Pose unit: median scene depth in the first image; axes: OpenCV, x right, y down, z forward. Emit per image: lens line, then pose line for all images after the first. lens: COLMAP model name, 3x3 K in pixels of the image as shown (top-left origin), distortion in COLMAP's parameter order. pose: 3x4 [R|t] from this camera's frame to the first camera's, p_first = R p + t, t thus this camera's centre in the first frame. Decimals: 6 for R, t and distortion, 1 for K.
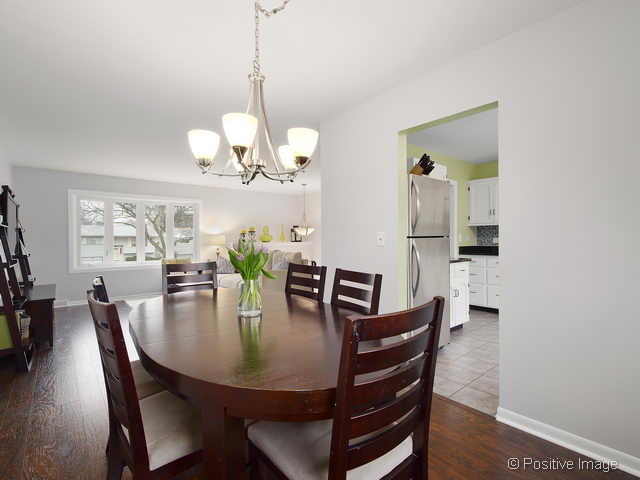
lens RADIAL K [[313.7, 0, 320.0], [0, 313.7, 240.0], [0, 0, 1]] dist [0.002388, 0.000173]
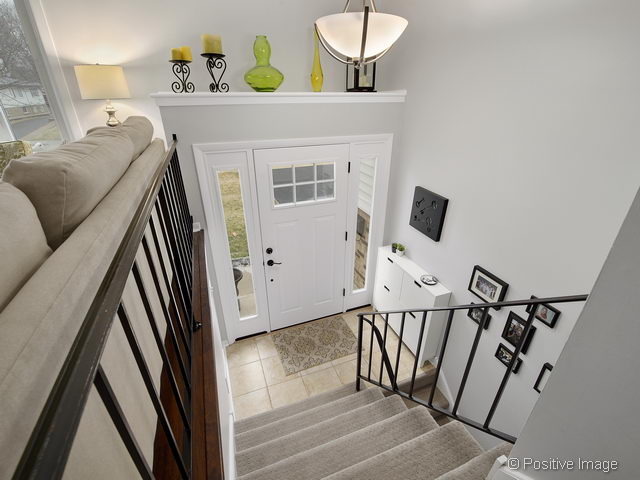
lens RADIAL K [[302.5, 0, 320.0], [0, 302.5, 240.0], [0, 0, 1]] dist [-0.022005, -0.000190]
pose [[0.941958, 0.159864, -0.295226, 0.008247], [-0.010481, 0.892928, 0.450078, 0.003664], [0.335567, -0.420861, 0.842776, 0.690077]]
